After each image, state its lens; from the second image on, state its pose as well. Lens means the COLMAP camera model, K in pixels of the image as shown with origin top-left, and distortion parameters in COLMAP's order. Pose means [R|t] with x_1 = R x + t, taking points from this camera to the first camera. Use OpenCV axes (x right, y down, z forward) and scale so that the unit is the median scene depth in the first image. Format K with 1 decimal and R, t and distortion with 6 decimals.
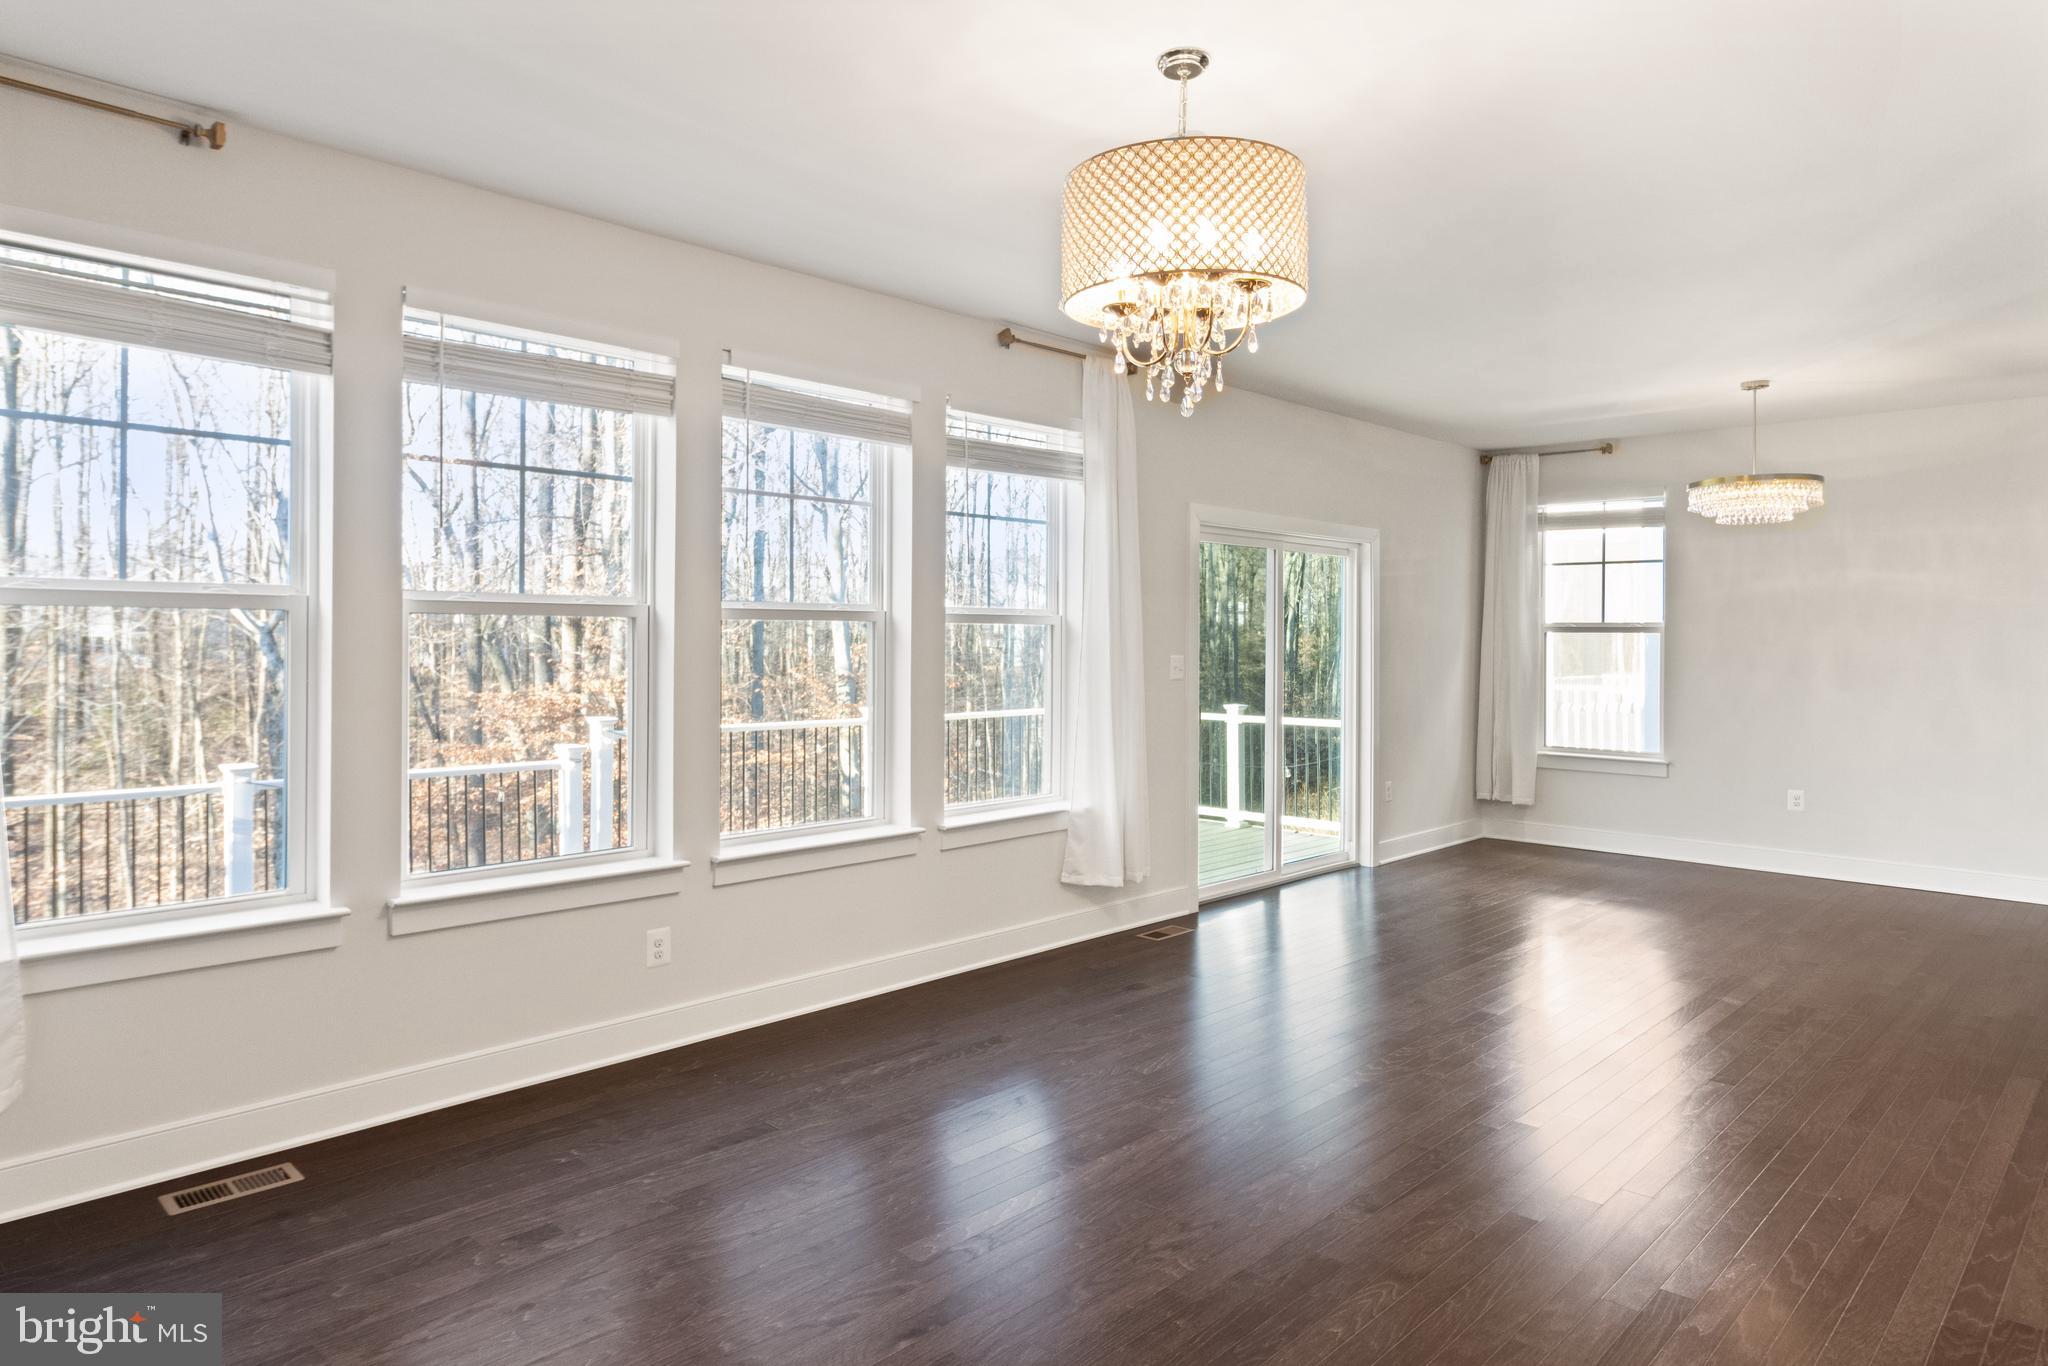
lens RADIAL K [[1229.8, 0, 1030.6], [0, 1229.8, 635.5], [0, 0, 1]] dist [0.003202, -0.002119]
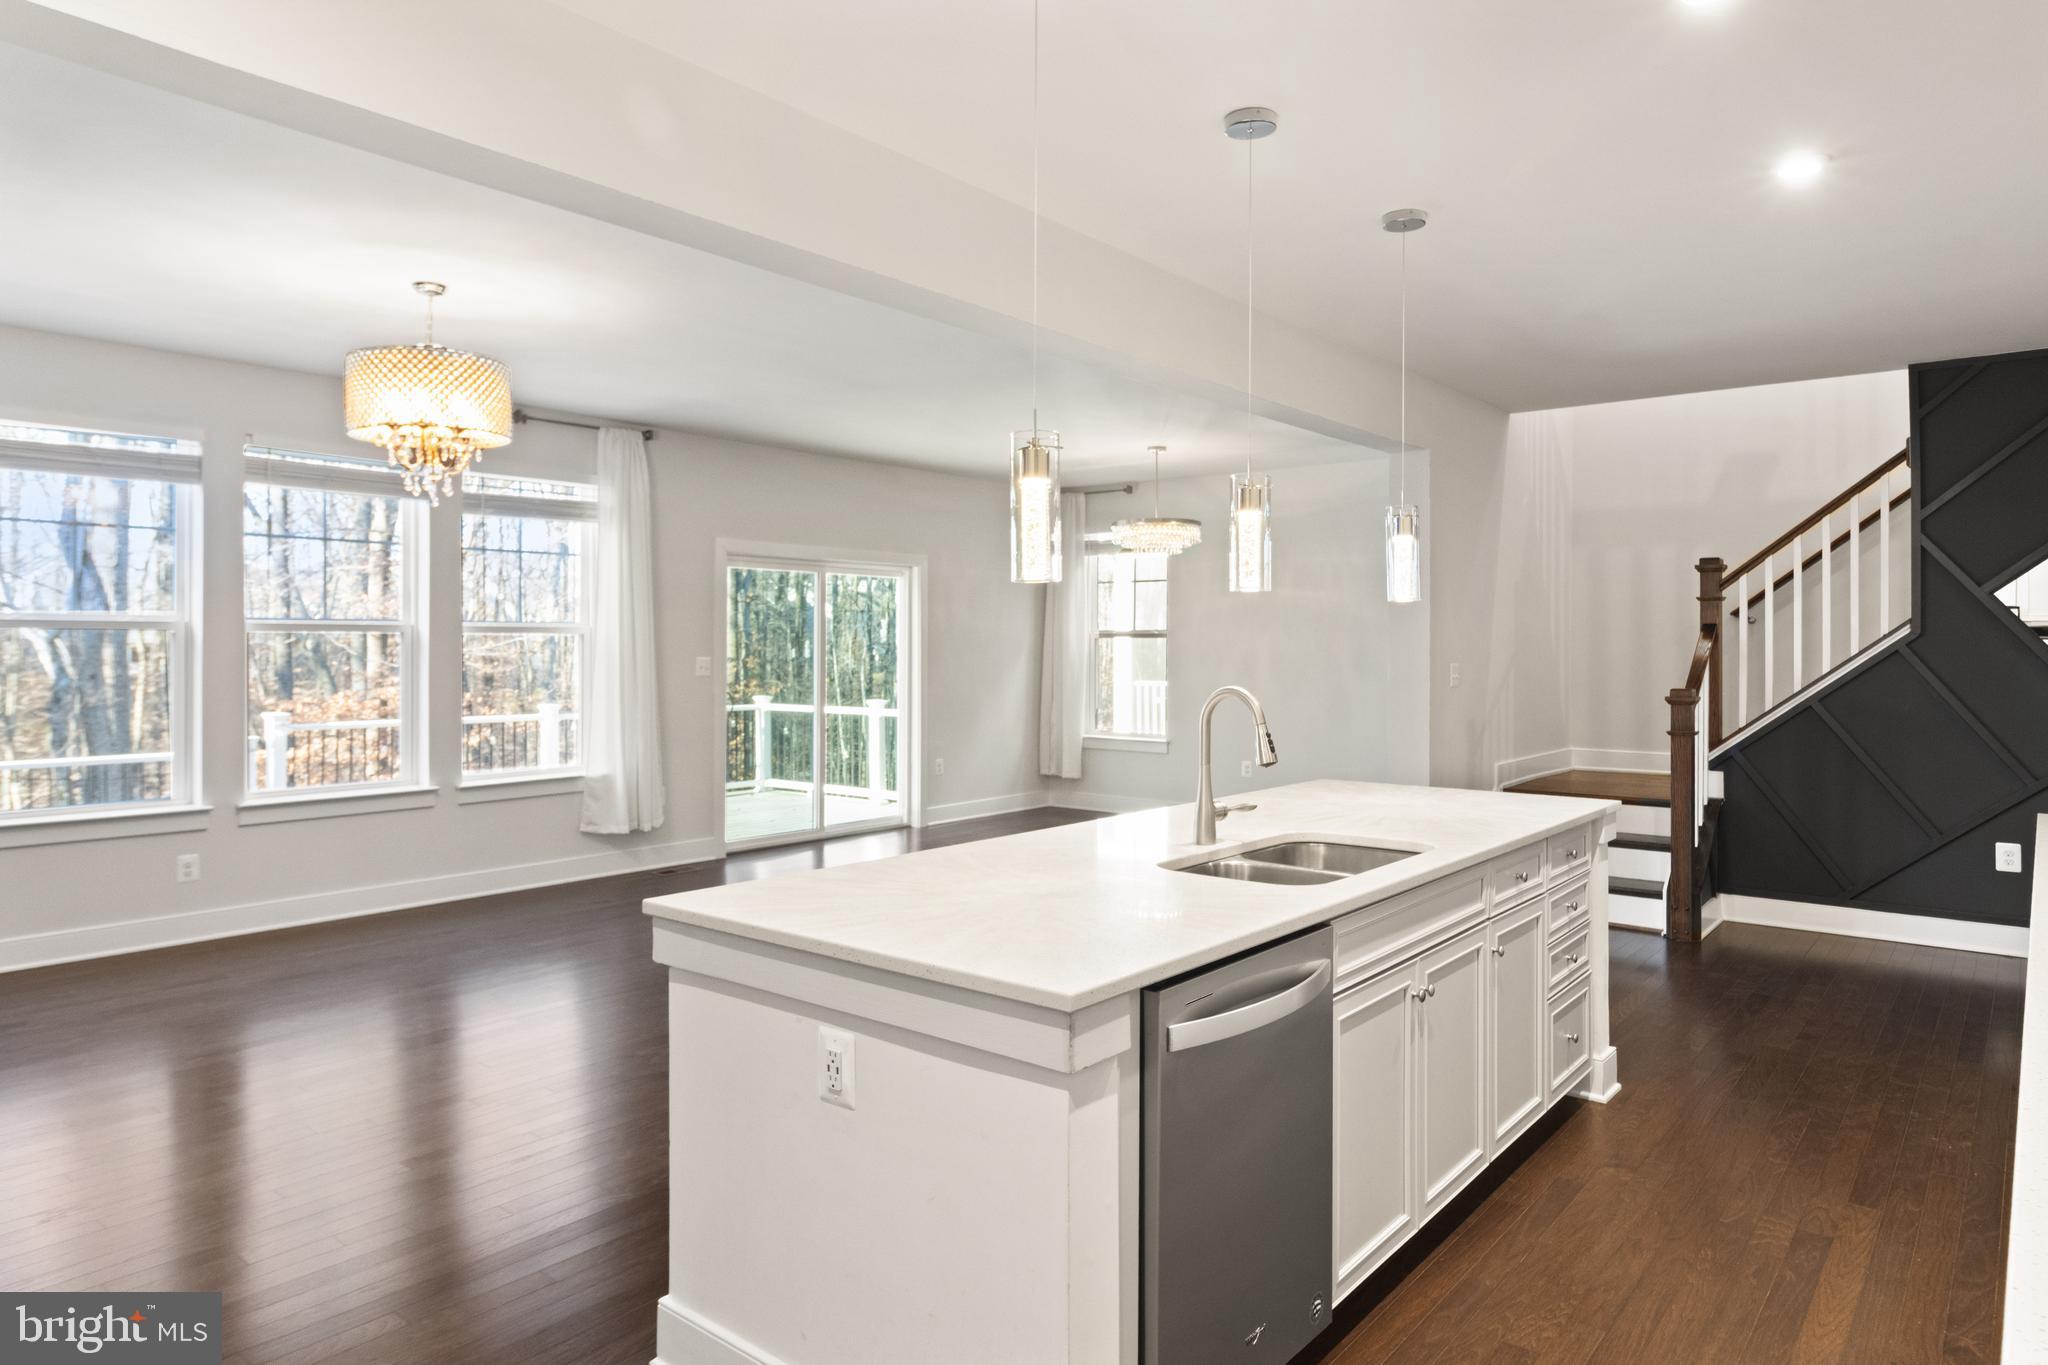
lens RADIAL K [[1229.8, 0, 1027.1], [0, 1229.8, 649.7], [0, 0, 1]] dist [0.003202, -0.002119]
pose [[0.996745, -0.005734, 0.080419, 0.391697], [0.005331, 0.999972, 0.005219, 0.003677], [-0.080447, -0.004773, 0.996747, -0.337584]]
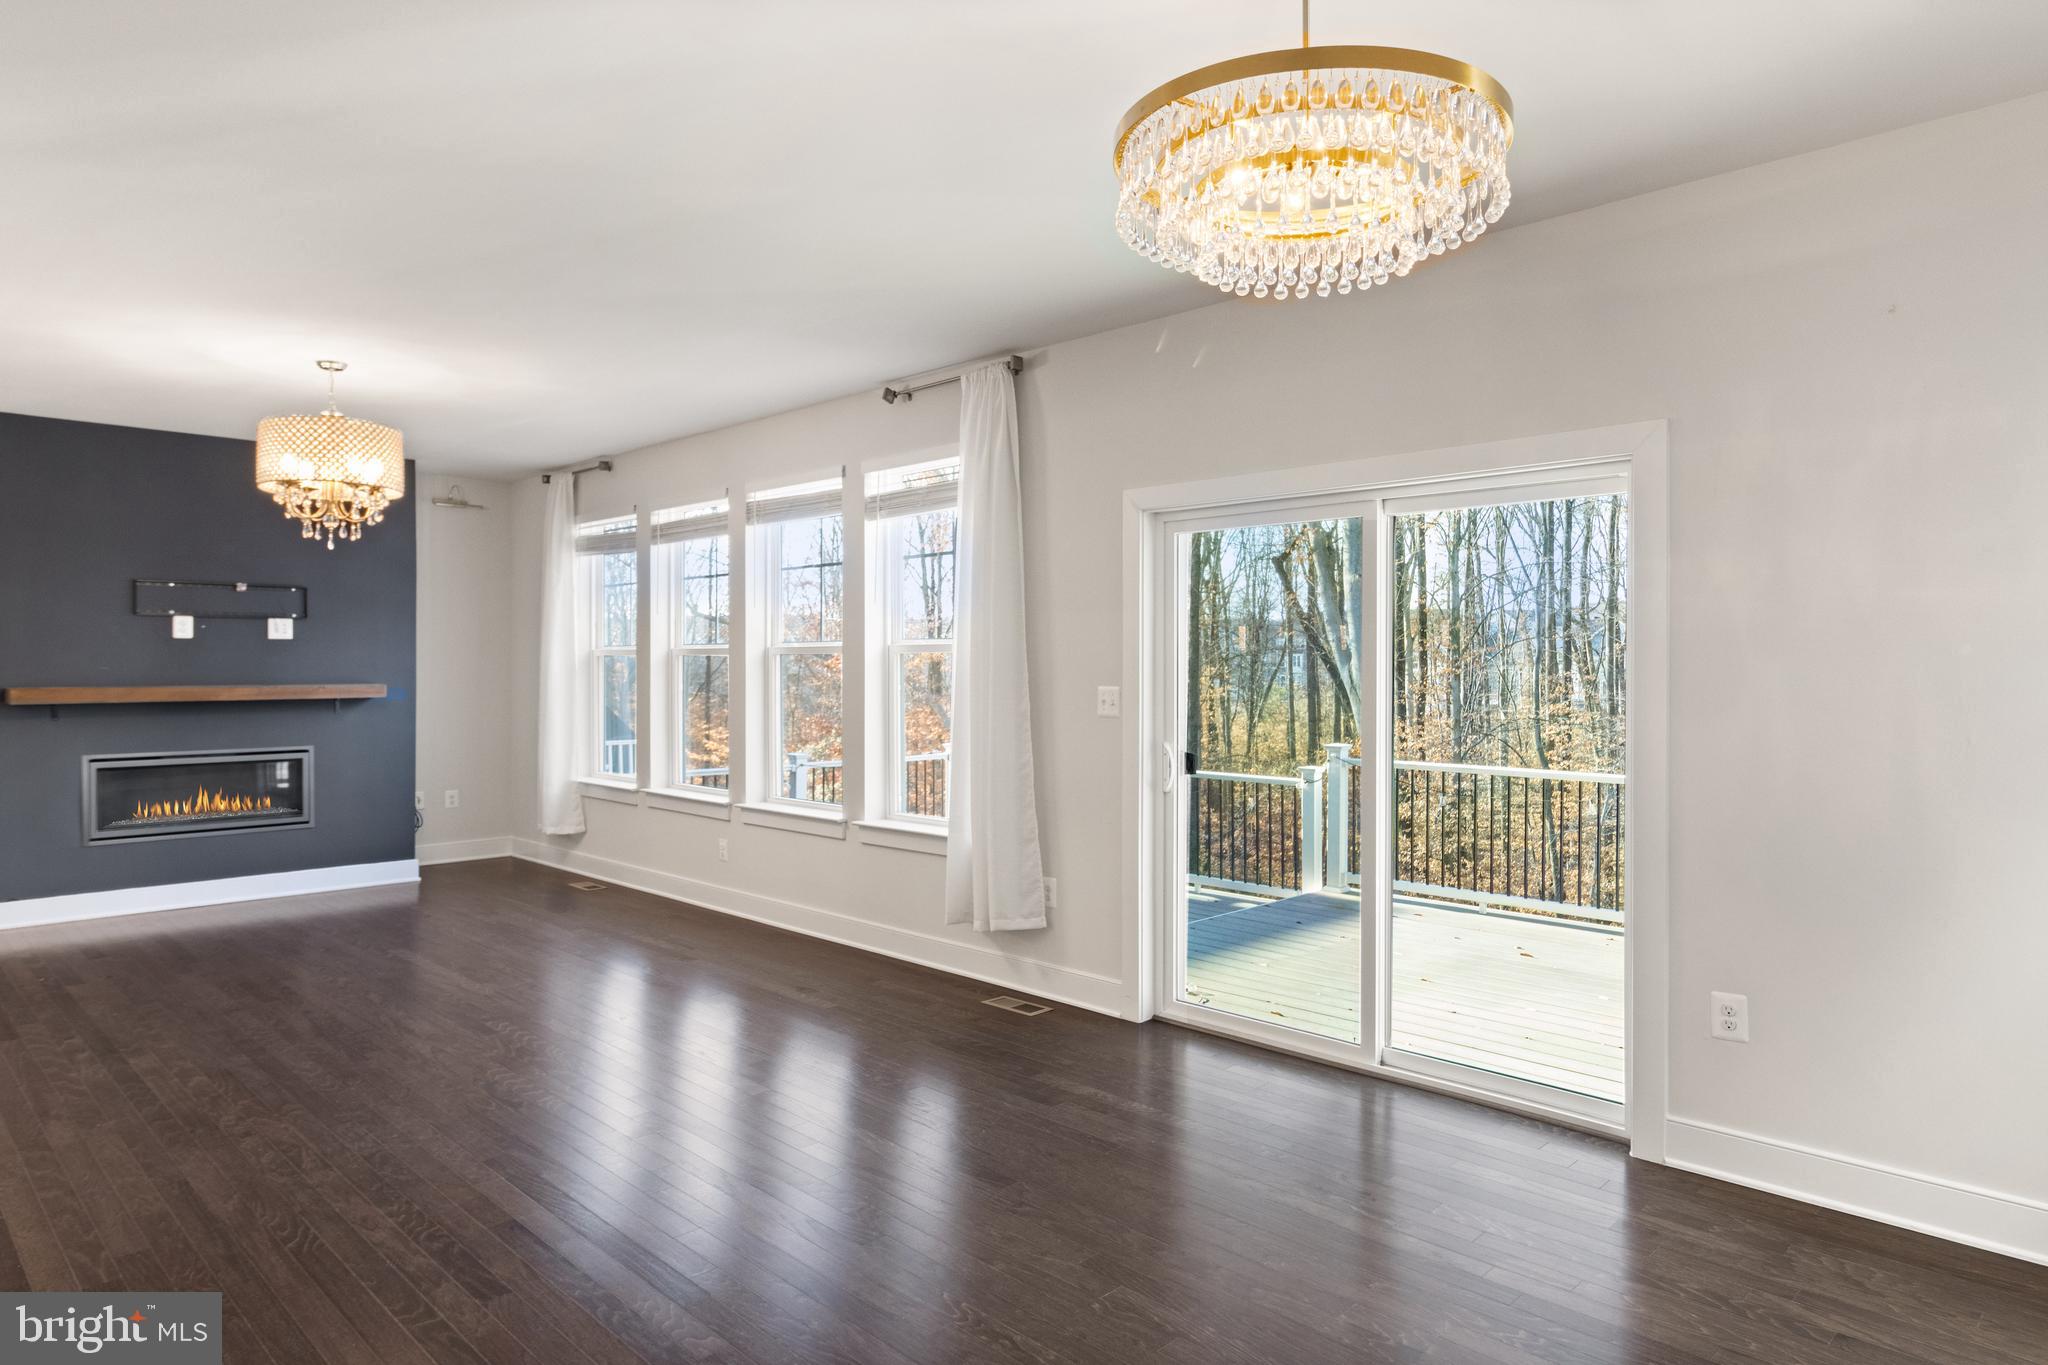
lens RADIAL K [[1229.8, 0, 1019.5], [0, 1229.8, 679.6], [0, 0, 1]] dist [0.003202, -0.002119]
pose [[-0.018035, 0.004209, -0.999829, 1.019246], [-0.001136, 0.999990, 0.004230, 0.008991], [0.999837, 0.001212, -0.018030, 1.063358]]
